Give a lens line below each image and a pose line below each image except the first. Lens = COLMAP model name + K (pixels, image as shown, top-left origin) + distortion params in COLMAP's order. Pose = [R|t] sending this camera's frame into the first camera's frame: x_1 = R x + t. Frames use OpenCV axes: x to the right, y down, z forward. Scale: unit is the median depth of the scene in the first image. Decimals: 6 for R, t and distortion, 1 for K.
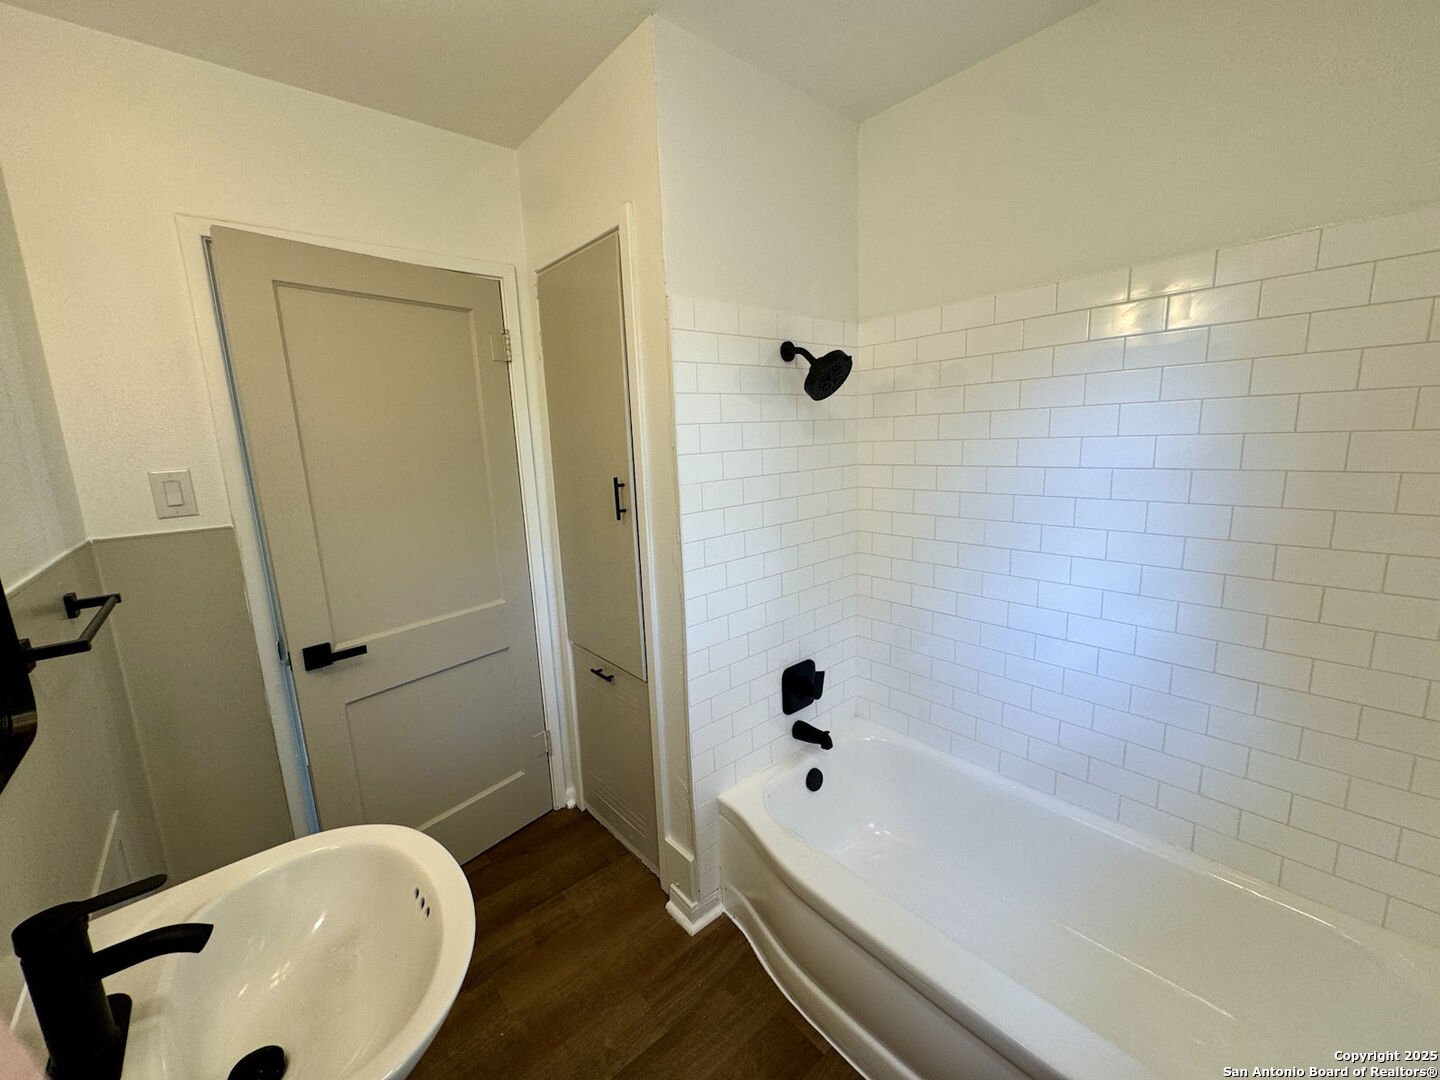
lens RADIAL K [[574.3, 0, 718.8], [0, 574.3, 537.9], [0, 0, 1]] dist [-0.001986, -0.000233]
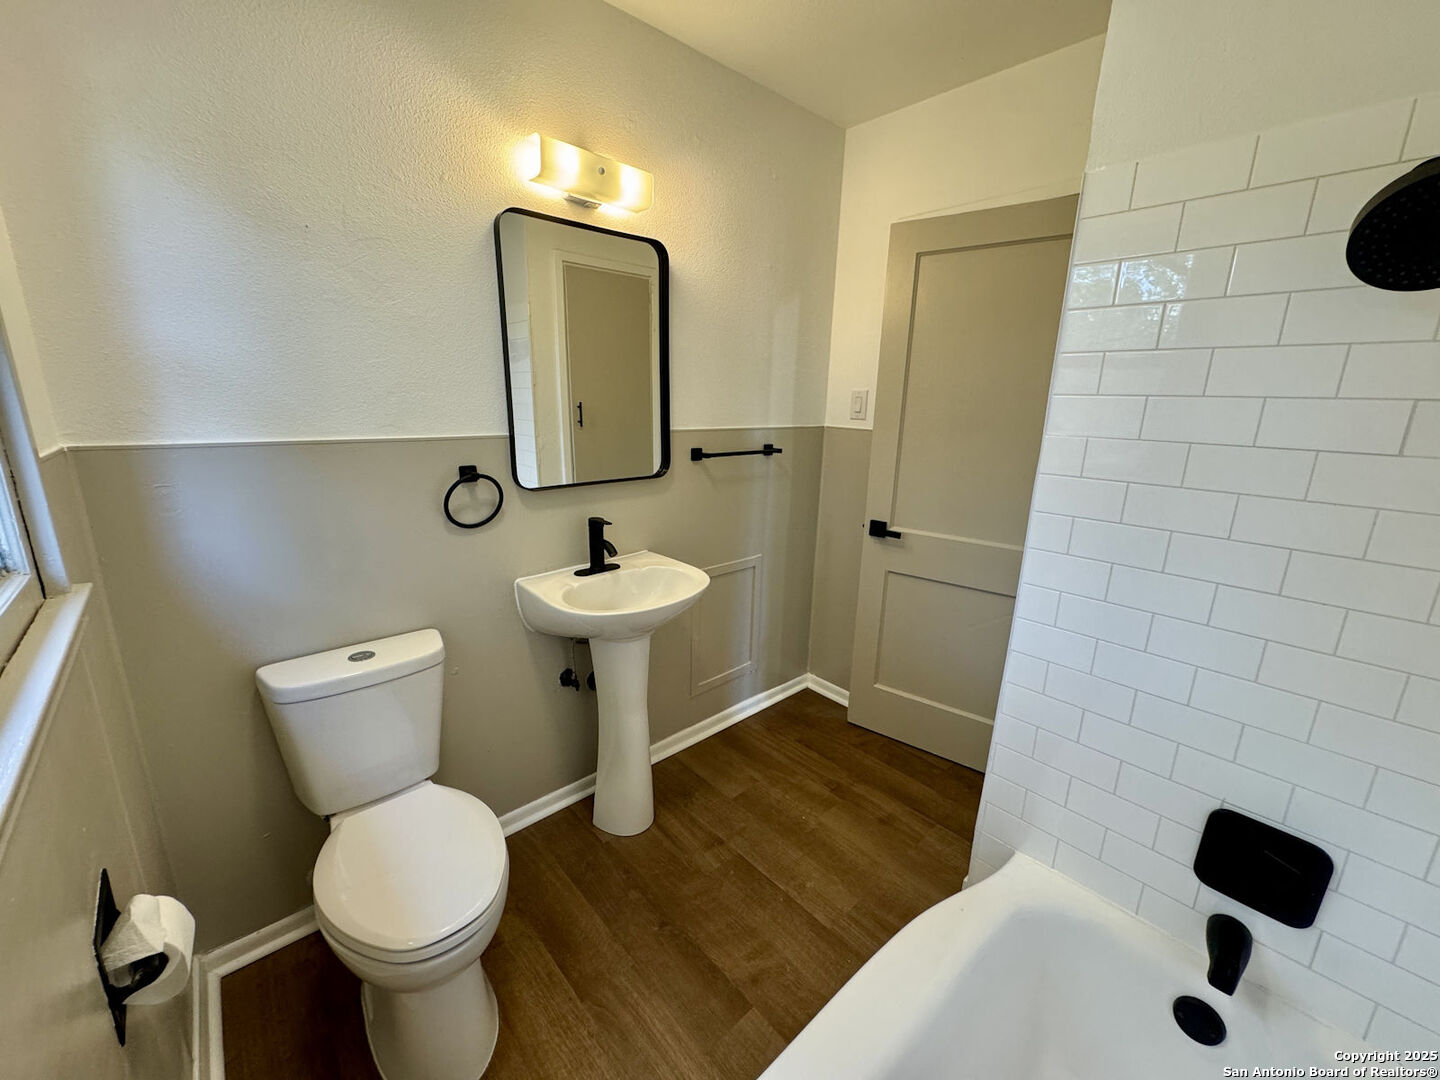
lens RADIAL K [[574.3, 0, 718.8], [0, 574.3, 537.9], [0, 0, 1]] dist [-0.001986, -0.000233]
pose [[0.020749, 0.282200, -0.959131, 0.648361], [-0.205007, 0.940154, 0.272181, -0.075461], [0.978541, 0.190981, 0.077360, 0.503670]]
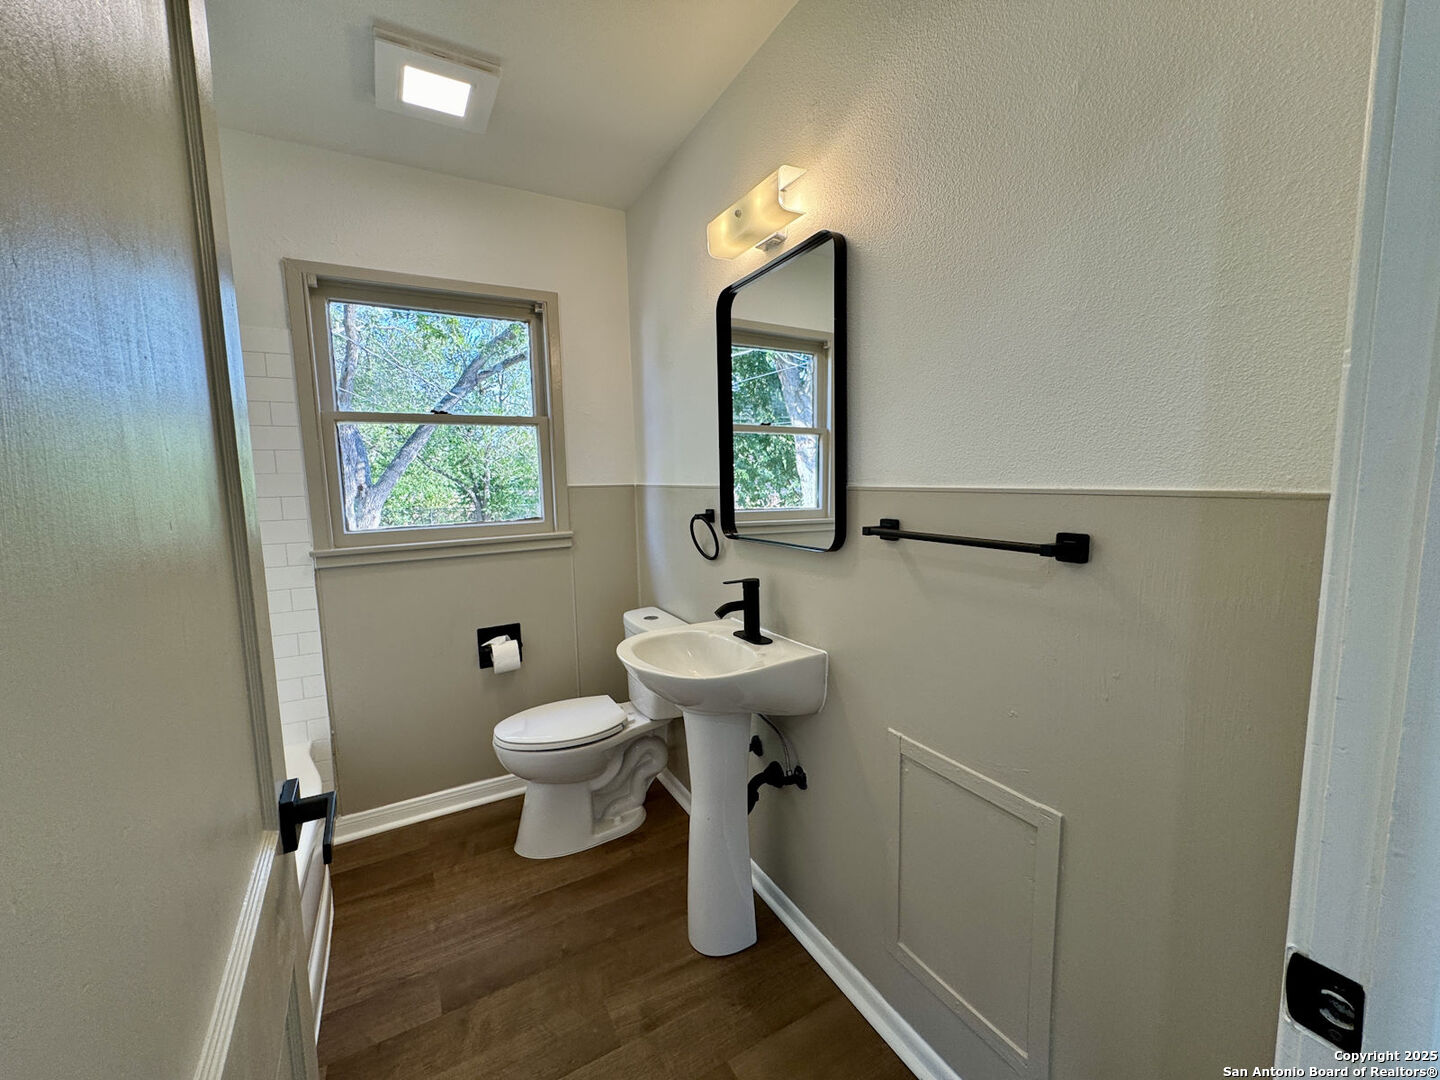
lens RADIAL K [[574.3, 0, 718.8], [0, 574.3, 537.9], [0, 0, 1]] dist [-0.001986, -0.000233]
pose [[-0.976275, 0.038263, 0.213129, -0.732398], [0.097075, 0.957152, 0.272830, -0.112818], [-0.193558, 0.287046, -0.938158, 1.369565]]
